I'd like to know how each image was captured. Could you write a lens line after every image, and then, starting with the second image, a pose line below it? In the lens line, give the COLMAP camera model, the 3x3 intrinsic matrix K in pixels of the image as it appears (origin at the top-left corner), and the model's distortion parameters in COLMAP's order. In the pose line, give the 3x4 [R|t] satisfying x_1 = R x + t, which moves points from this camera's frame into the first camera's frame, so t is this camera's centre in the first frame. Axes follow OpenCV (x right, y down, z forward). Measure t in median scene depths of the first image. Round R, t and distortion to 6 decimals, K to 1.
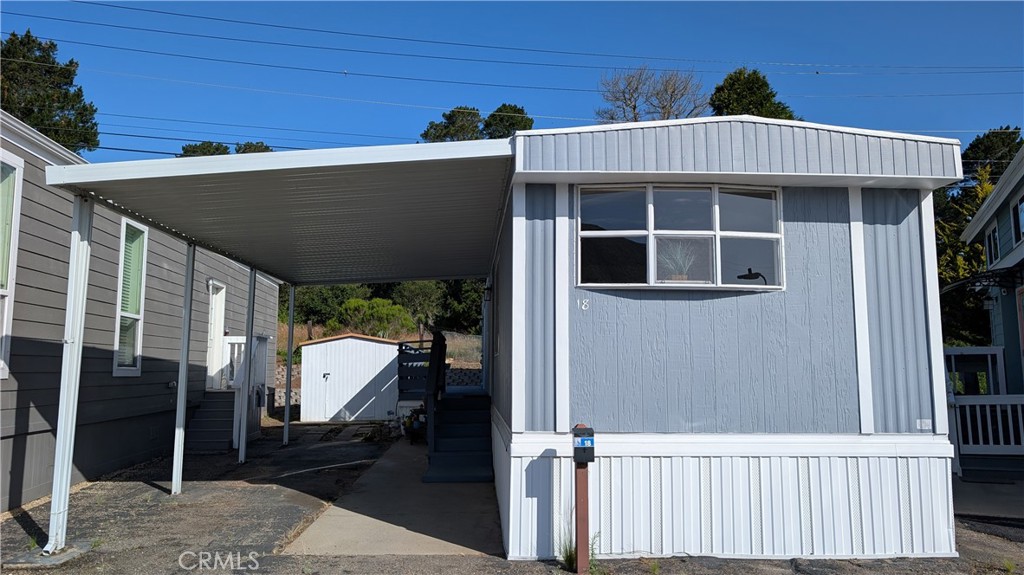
lens RADIAL K [[718.7, 0, 509.8], [0, 718.7, 284.8], [0, 0, 1]] dist [0.020773, -0.016868]
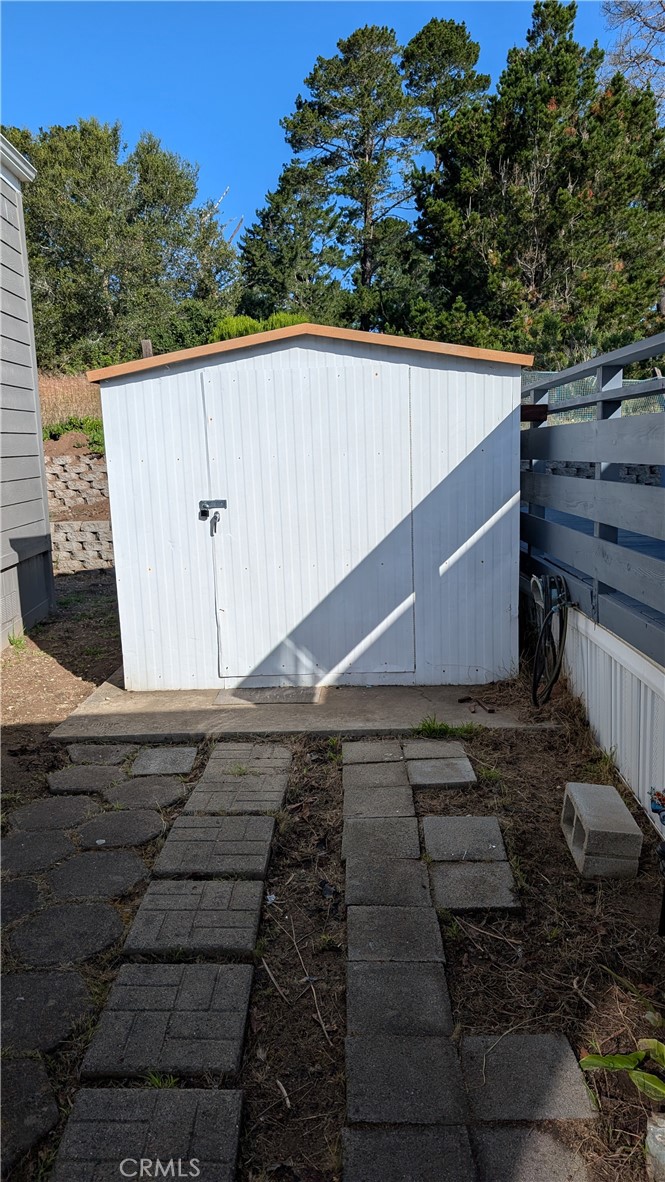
lens RADIAL K [[829.6, 0, 328.2], [0, 829.6, 589.3], [0, 0, 1]] dist [0.020773, -0.016868]
pose [[0.996352, -0.005128, -0.085189, -0.538142], [0.029354, 0.957884, 0.285651, 0.204998], [0.080136, -0.287109, 0.954540, 2.043367]]
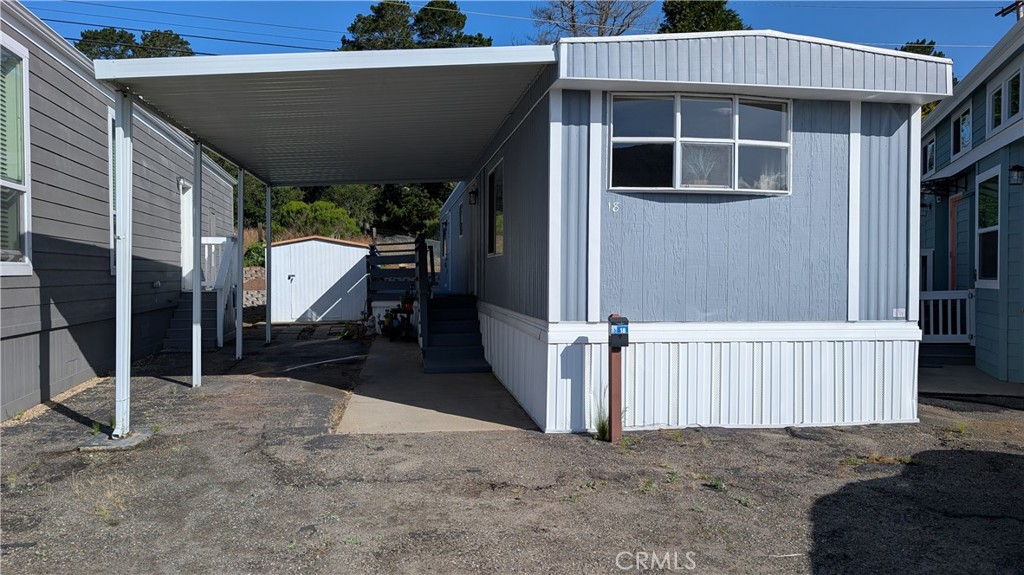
lens RADIAL K [[718.7, 0, 508.8], [0, 718.7, 285.3], [0, 0, 1]] dist [0.020773, -0.016868]
pose [[0.994525, -0.001924, 0.104480, -0.162654], [-0.011865, 0.991286, 0.131192, 0.005231], [-0.103822, -0.131713, 0.985836, -0.065522]]
